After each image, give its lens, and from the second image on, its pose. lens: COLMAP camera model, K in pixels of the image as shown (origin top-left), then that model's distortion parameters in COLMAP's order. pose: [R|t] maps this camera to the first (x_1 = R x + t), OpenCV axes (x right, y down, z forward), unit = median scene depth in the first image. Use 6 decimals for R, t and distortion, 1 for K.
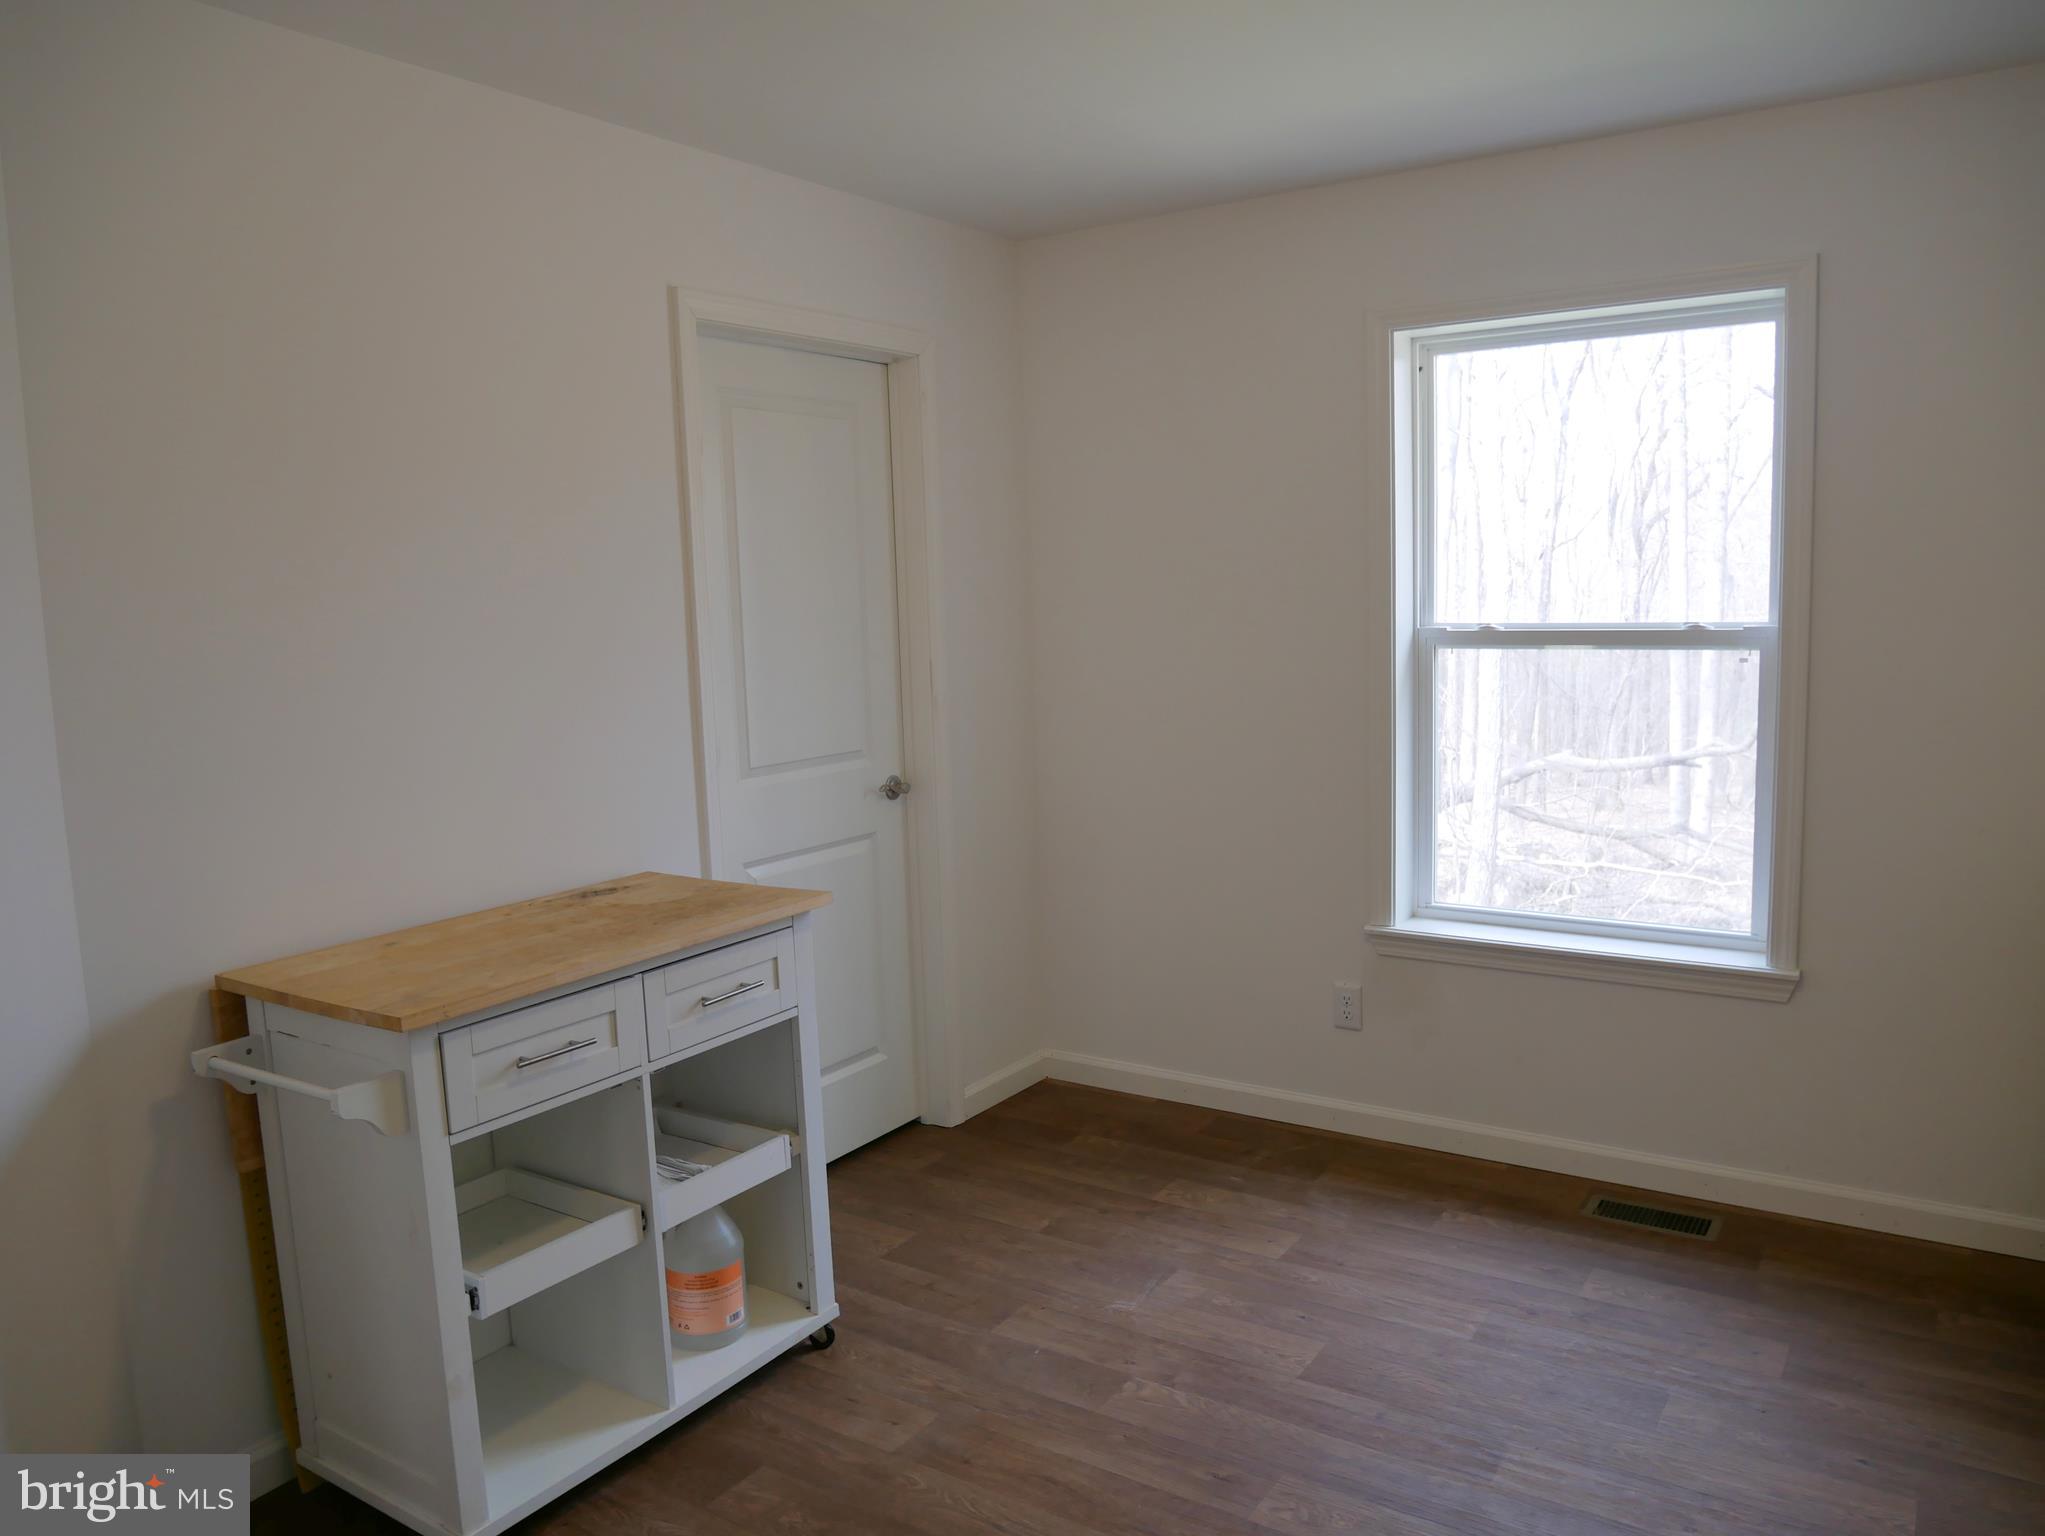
lens RADIAL K [[1464.9, 0, 1027.1], [0, 1464.9, 787.1], [0, 0, 1]] dist [-0.056919, 0.009344]
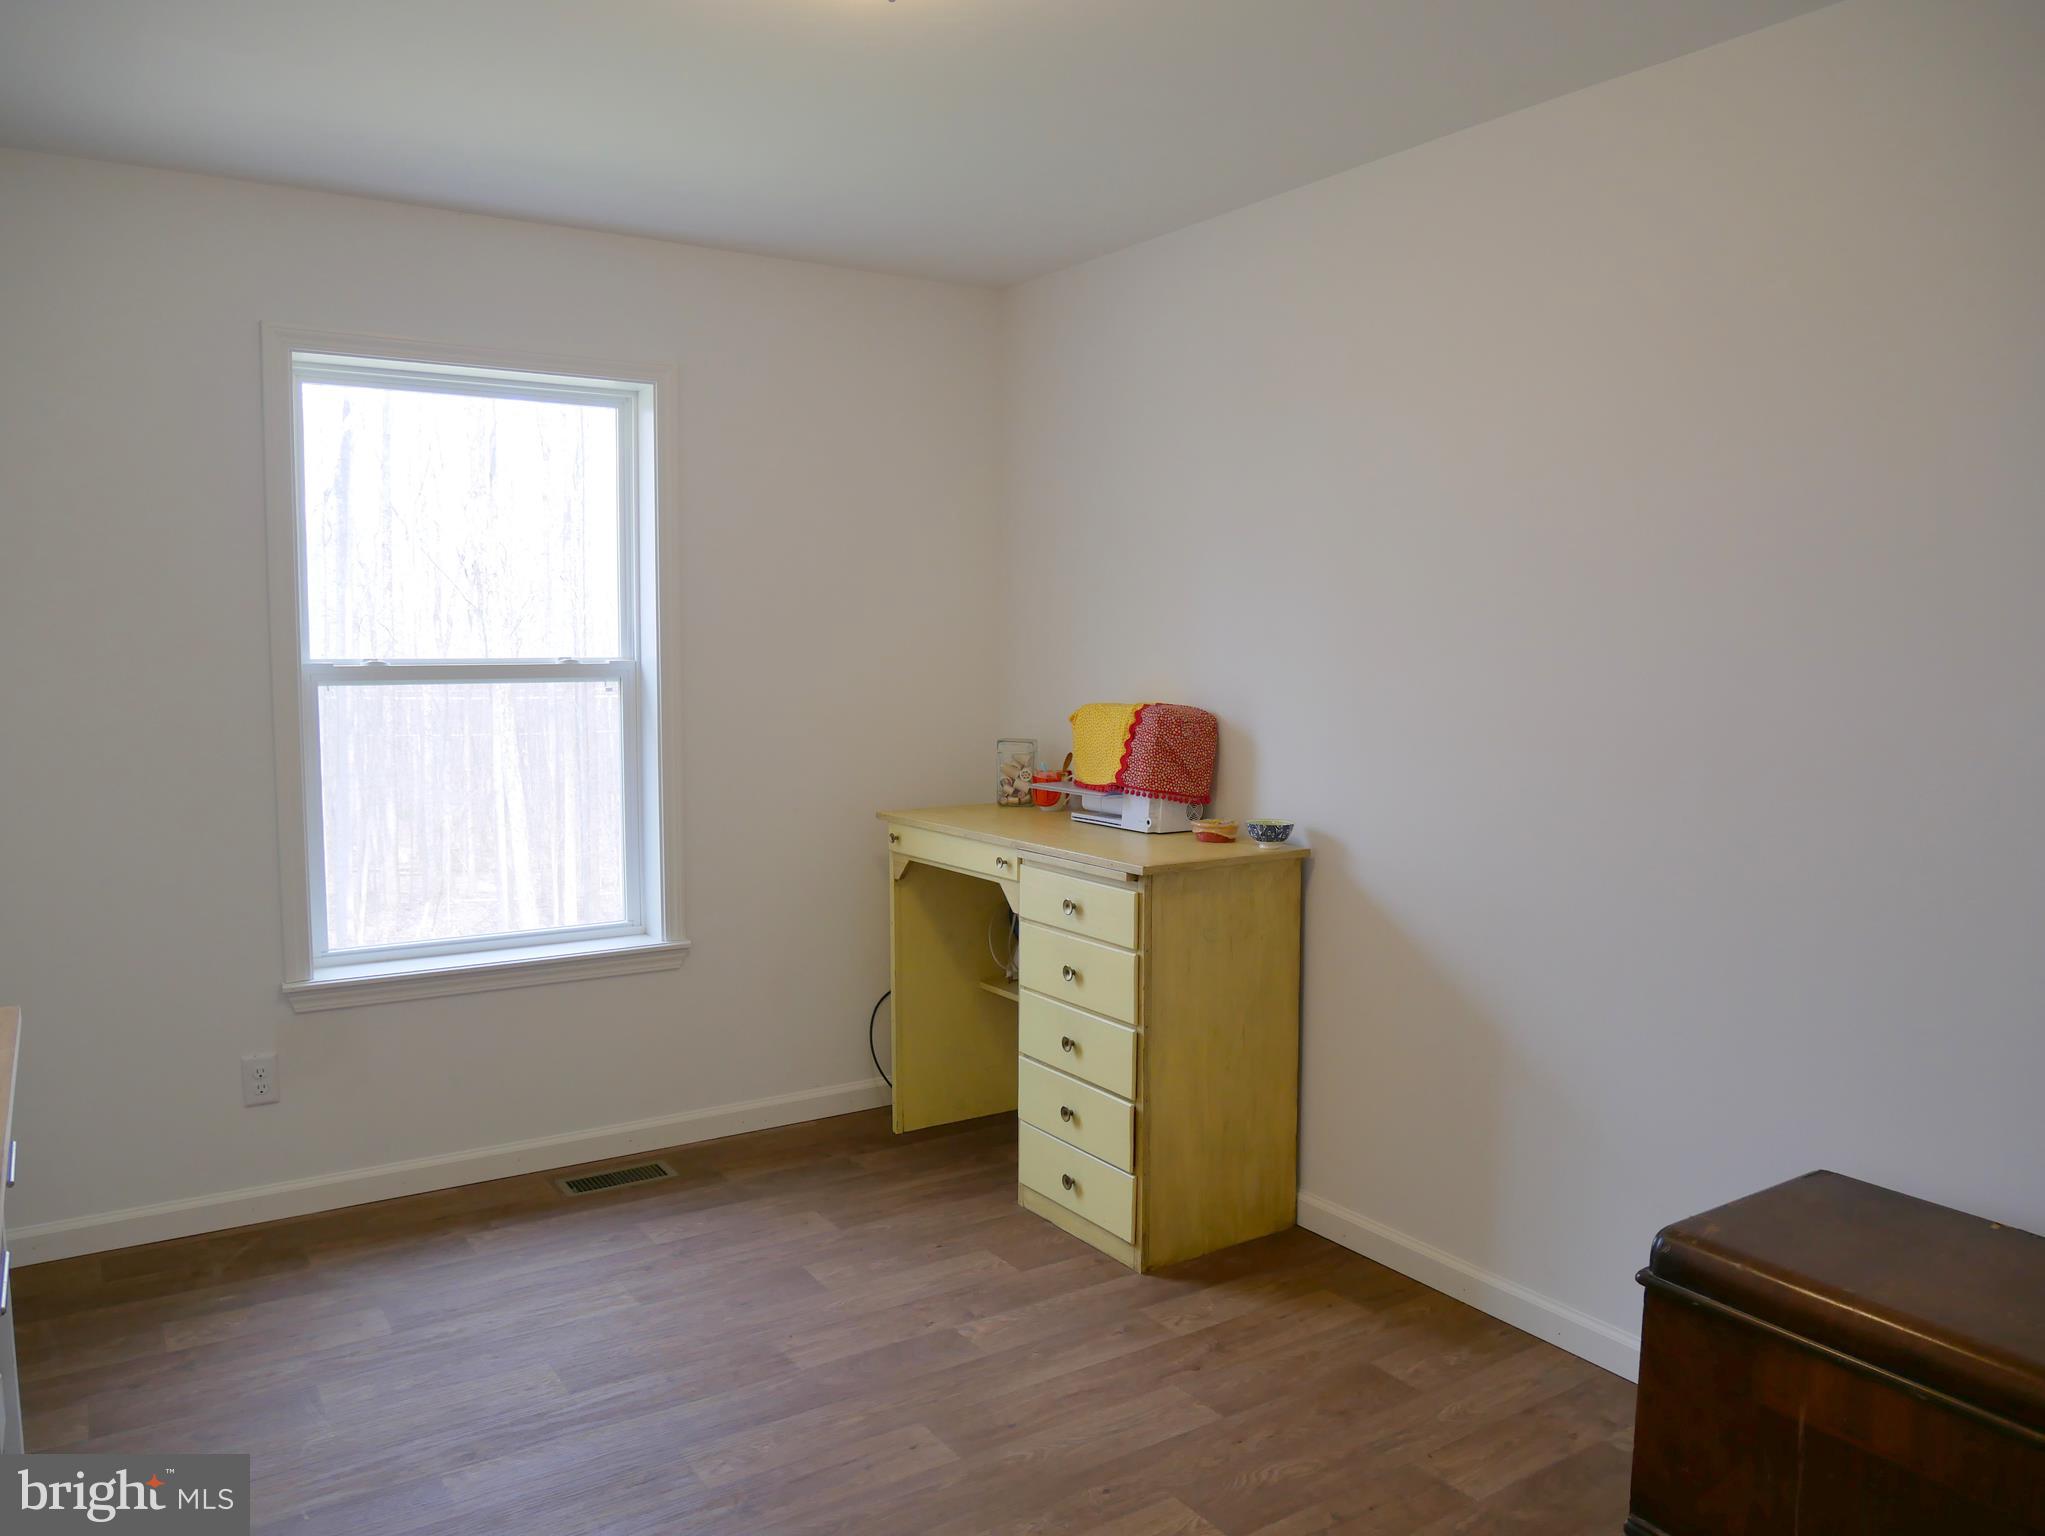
lens RADIAL K [[1464.9, 0, 1028.5], [0, 1464.9, 776.9], [0, 0, 1]] dist [-0.056919, 0.009344]
pose [[0.380758, -0.055028, 0.923036, -0.478874], [0.110704, 0.993761, 0.013578, 0.004937], [-0.918024, 0.097013, 0.384474, 0.232791]]
